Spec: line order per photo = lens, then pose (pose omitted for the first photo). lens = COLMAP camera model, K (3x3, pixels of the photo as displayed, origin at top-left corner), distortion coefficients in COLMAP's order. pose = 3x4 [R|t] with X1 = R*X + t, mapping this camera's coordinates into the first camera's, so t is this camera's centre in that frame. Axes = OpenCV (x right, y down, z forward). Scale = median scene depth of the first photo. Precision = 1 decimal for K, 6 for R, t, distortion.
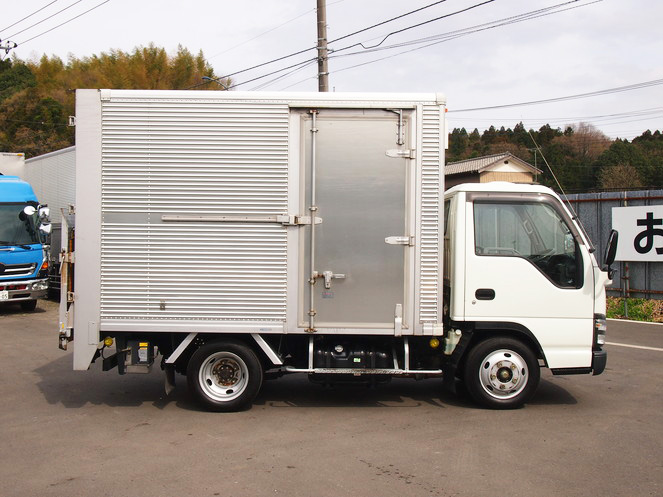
lens RADIAL K [[790.2, 0, 331.5], [0, 790.2, 248.5], [0, 0, 1]] dist [-0.008960, 0.013205]
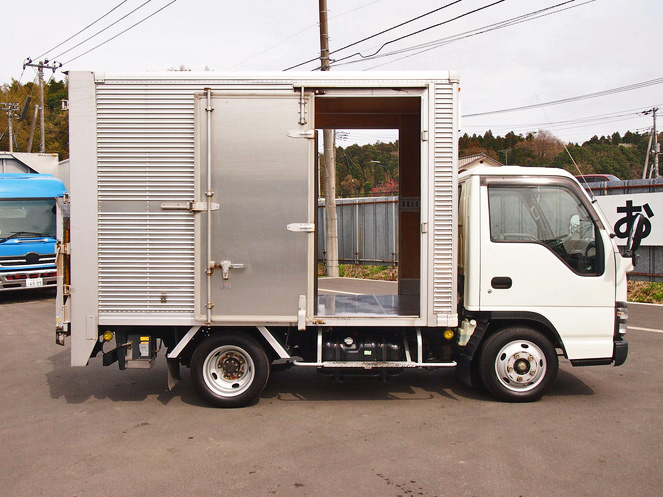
lens RADIAL K [[618.9, 0, 331.5], [0, 618.9, 248.5], [0, 0, 1]] dist [0.008334, 0.003384]
pose [[0.999948, -0.010156, -0.000696, -0.009636], [0.010168, 0.999772, 0.018754, 0.000512], [0.000505, -0.018760, 0.999824, 0.250943]]
